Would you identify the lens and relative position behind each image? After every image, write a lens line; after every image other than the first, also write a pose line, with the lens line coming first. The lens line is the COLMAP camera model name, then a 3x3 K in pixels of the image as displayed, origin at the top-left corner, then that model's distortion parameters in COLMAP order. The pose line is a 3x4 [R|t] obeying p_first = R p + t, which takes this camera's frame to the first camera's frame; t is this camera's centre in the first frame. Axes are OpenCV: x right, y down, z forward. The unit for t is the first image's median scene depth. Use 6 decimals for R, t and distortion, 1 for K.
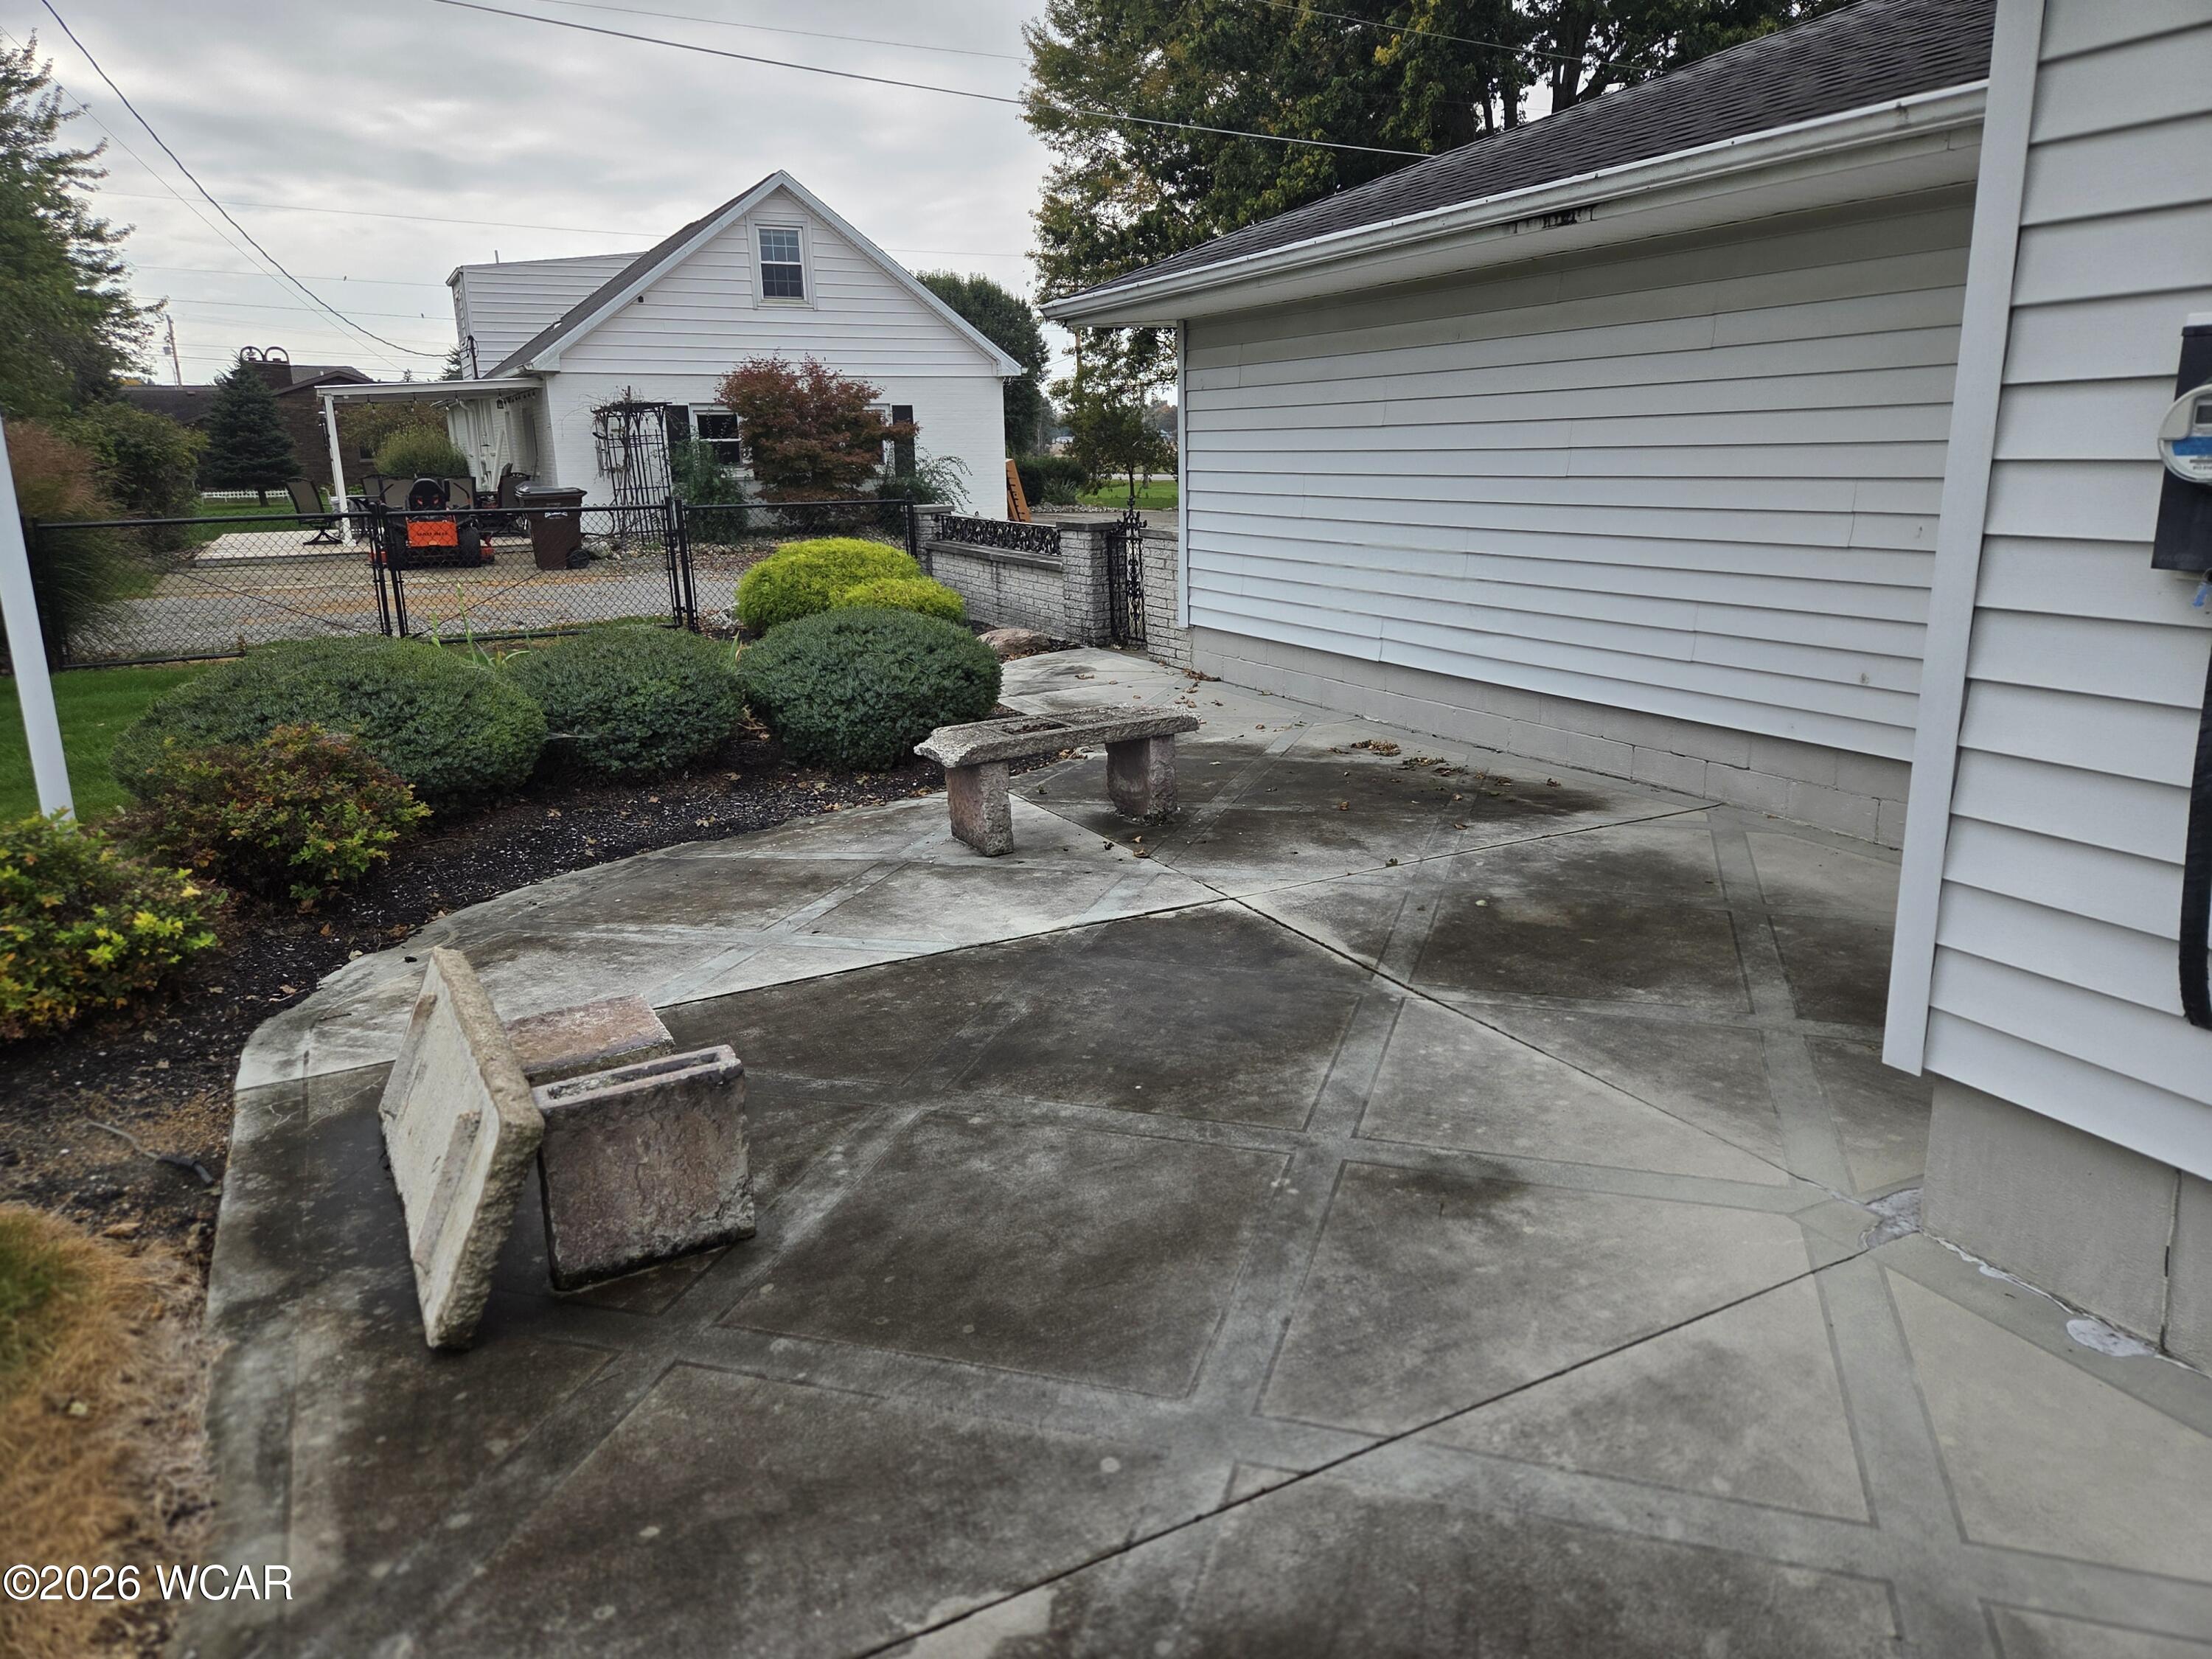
lens RADIAL K [[1492.9, 0, 1122.8], [0, 1492.9, 797.1], [0, 0, 1]] dist [0.080432, -0.057314]
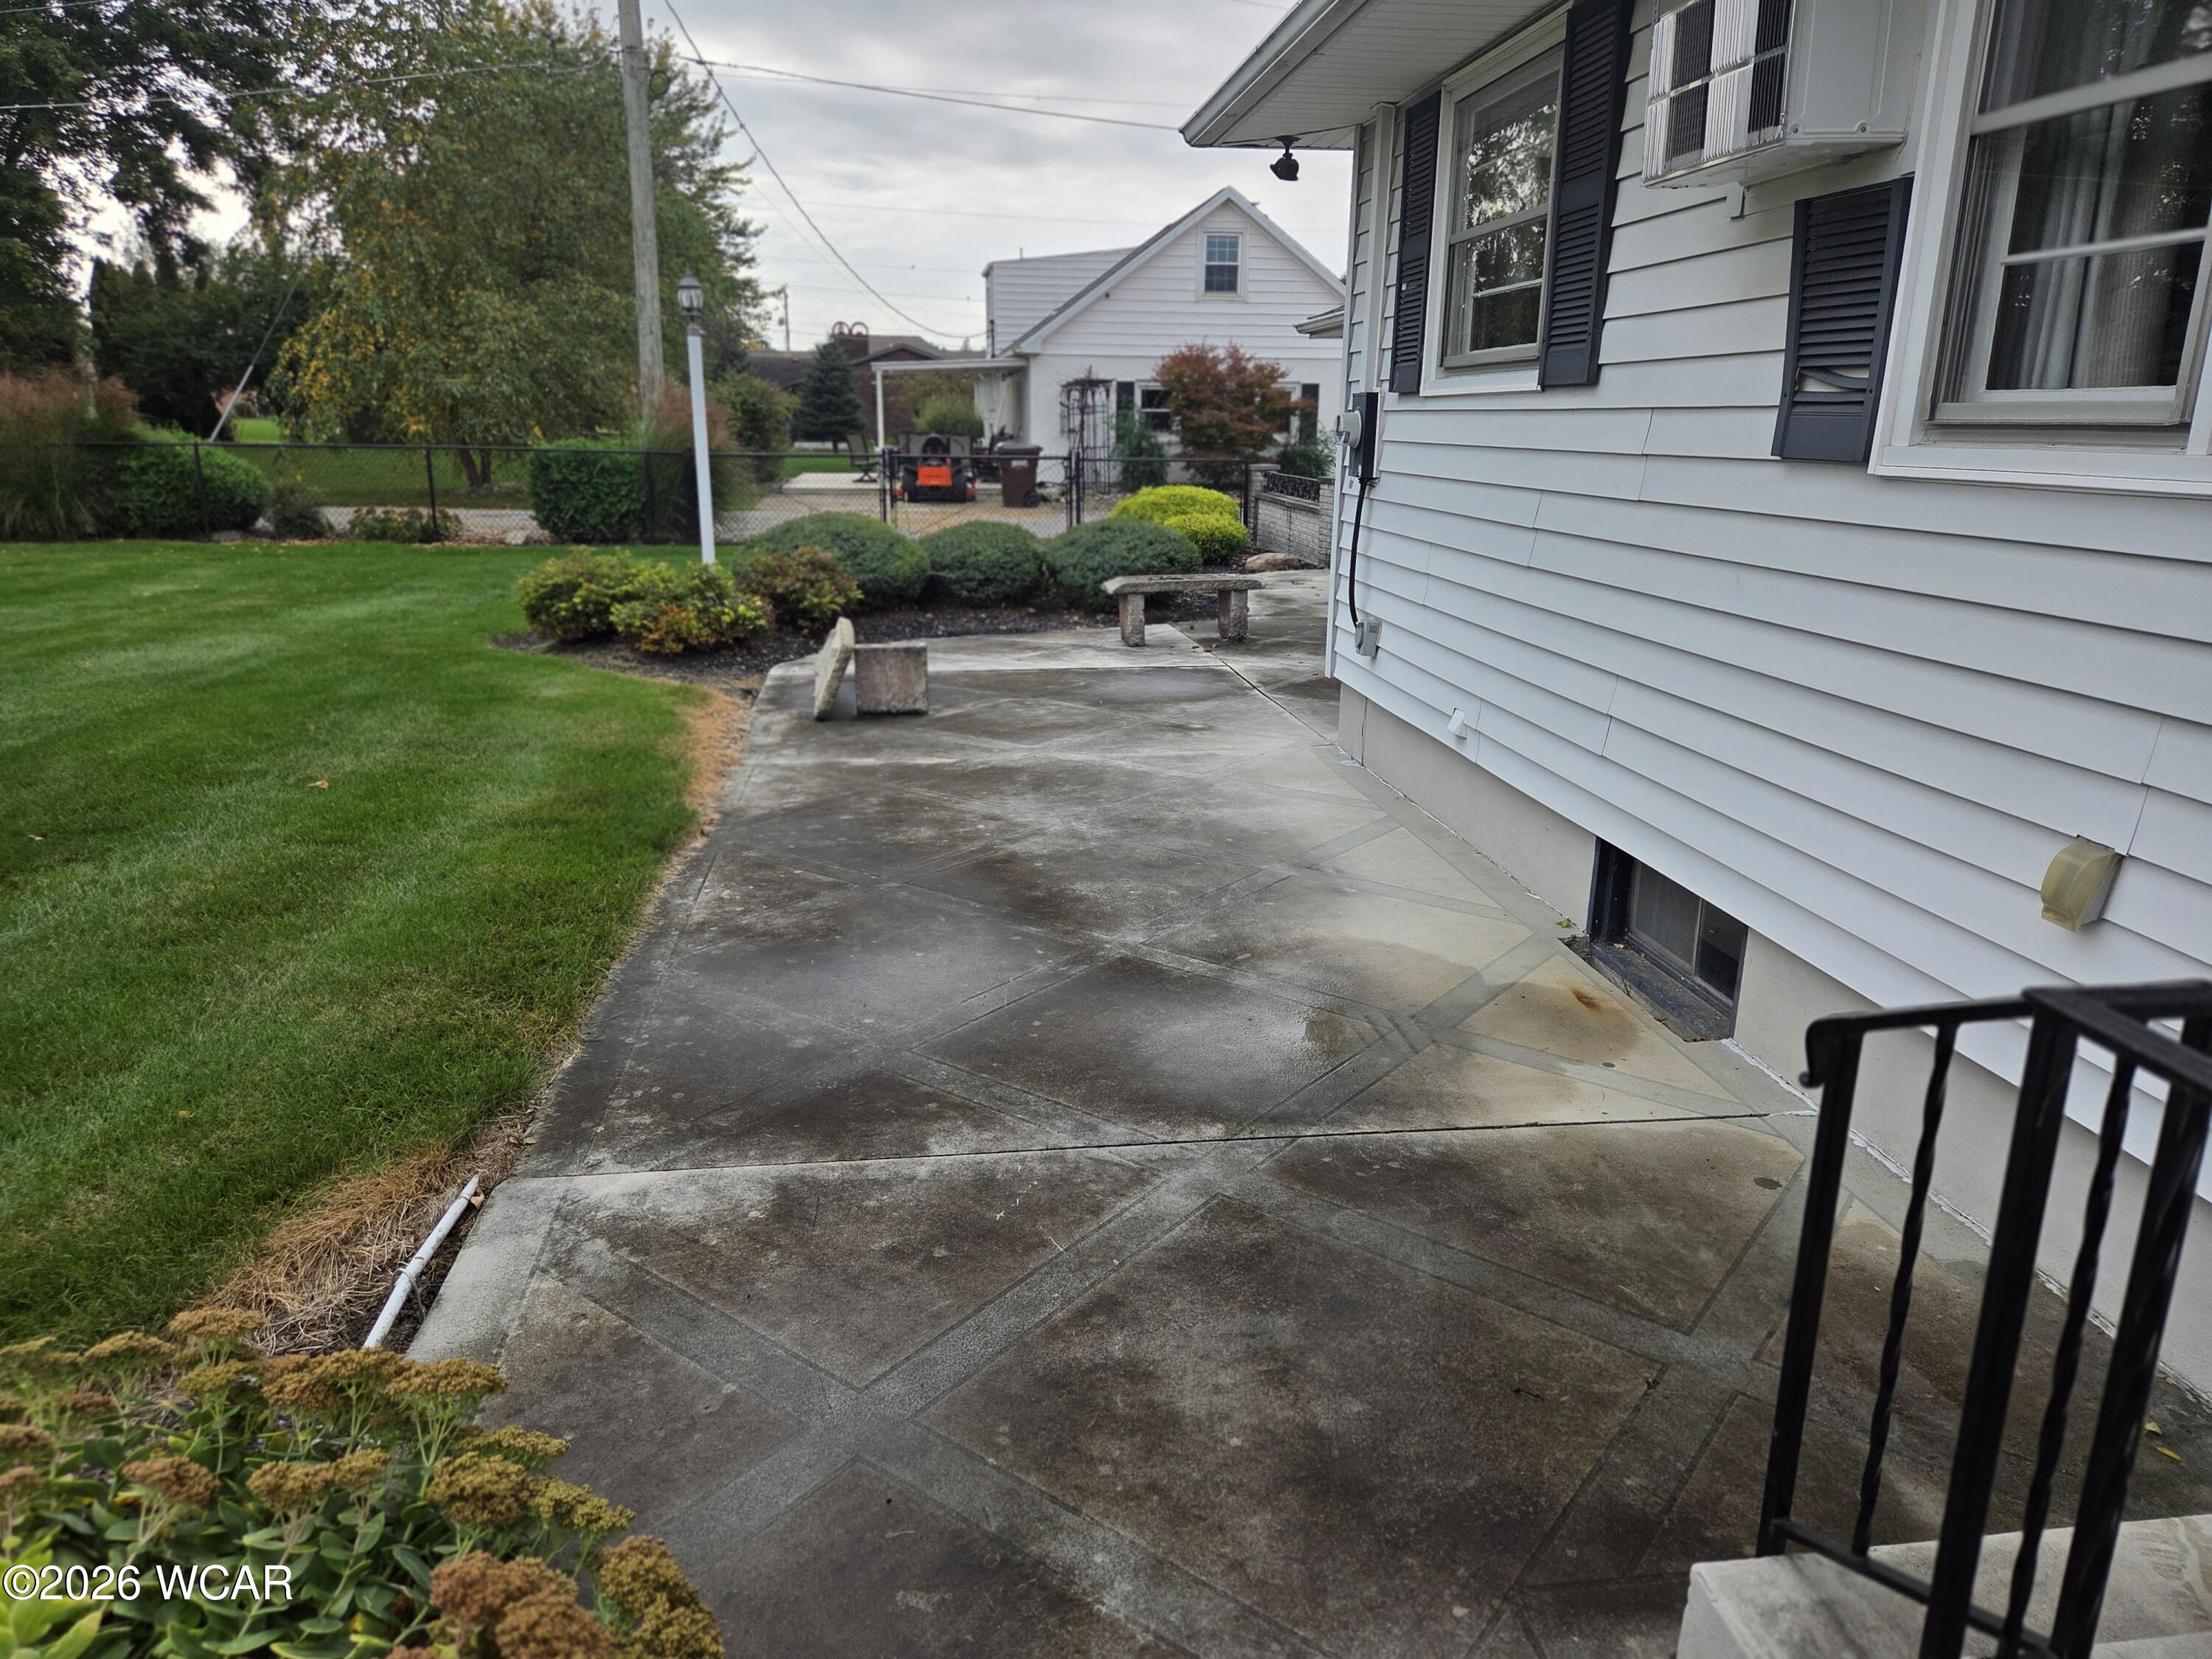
lens RADIAL K [[1492.9, 0, 1105.9], [0, 1492.9, 829.8], [0, 0, 1]] dist [0.080432, -0.057314]
pose [[0.942639, 0.118128, -0.312215, 0.121930], [-0.106116, 0.992818, 0.055252, 0.041777], [0.316499, -0.018952, 0.948403, -0.191509]]
